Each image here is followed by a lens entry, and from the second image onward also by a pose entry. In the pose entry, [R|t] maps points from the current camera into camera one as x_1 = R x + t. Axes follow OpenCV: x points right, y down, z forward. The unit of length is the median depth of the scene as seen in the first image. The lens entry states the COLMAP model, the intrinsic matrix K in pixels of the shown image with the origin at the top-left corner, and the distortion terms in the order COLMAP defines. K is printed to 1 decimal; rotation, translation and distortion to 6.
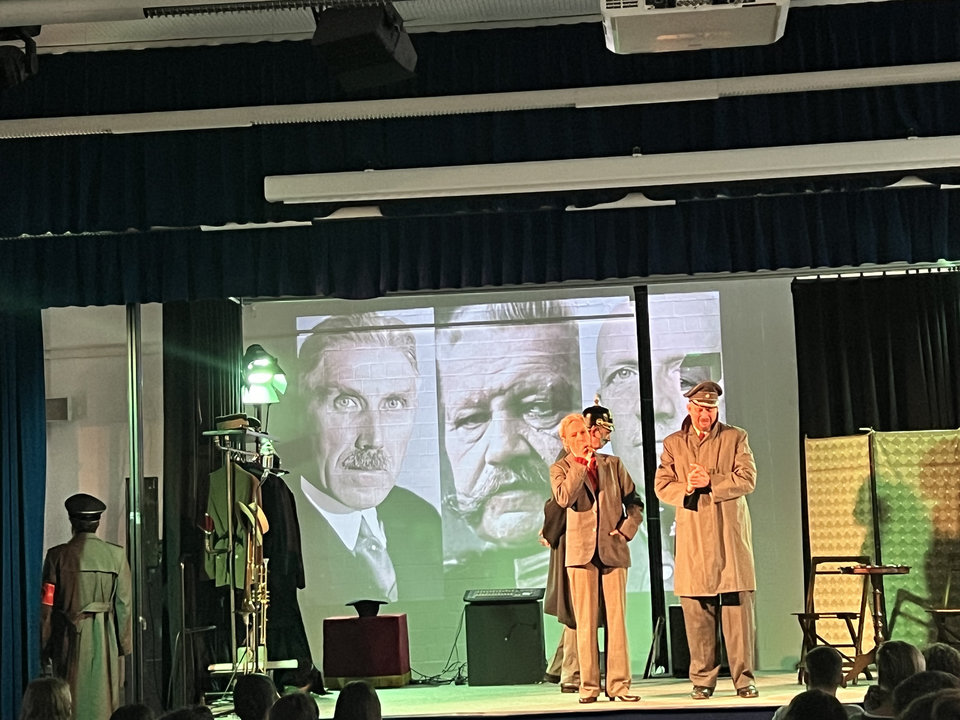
lens RADIAL K [[1887.6, 0, 478.7], [0, 1887.6, 360.6], [0, 0, 1]] dist [0.090047, 0.000000]
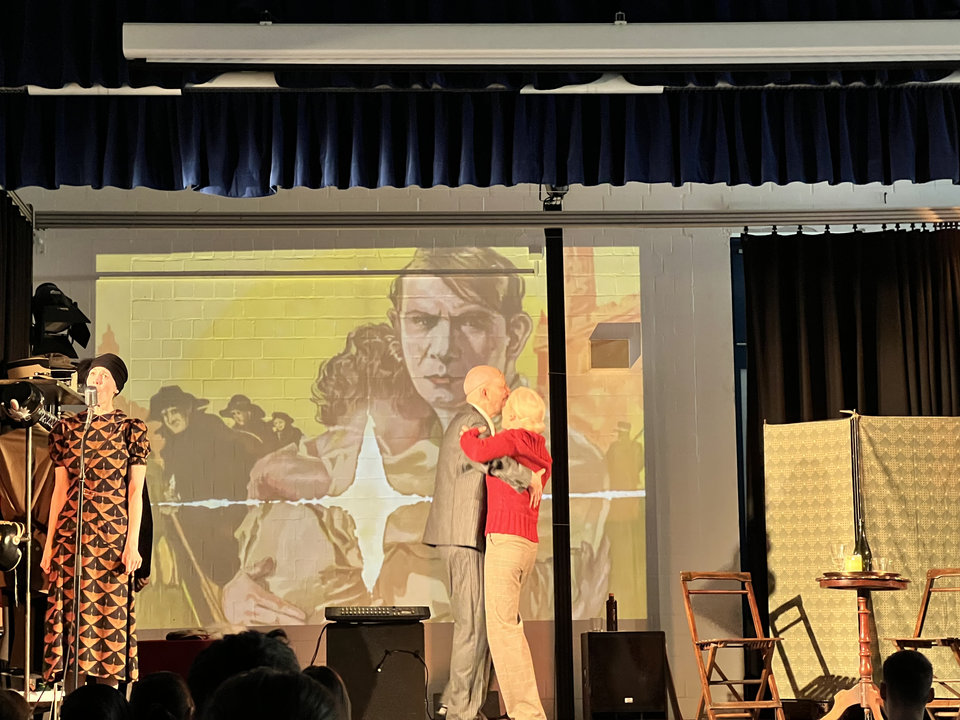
lens RADIAL K [[2245.8, 0, 481.1], [0, 2245.8, 360.7], [0, 0, 1]] dist [0.155140, 0.000000]
pose [[0.991412, 0.042482, 0.123681, -0.065732], [-0.040247, 0.998979, -0.020515, 0.040703], [-0.124426, 0.015361, 0.992110, 0.084044]]
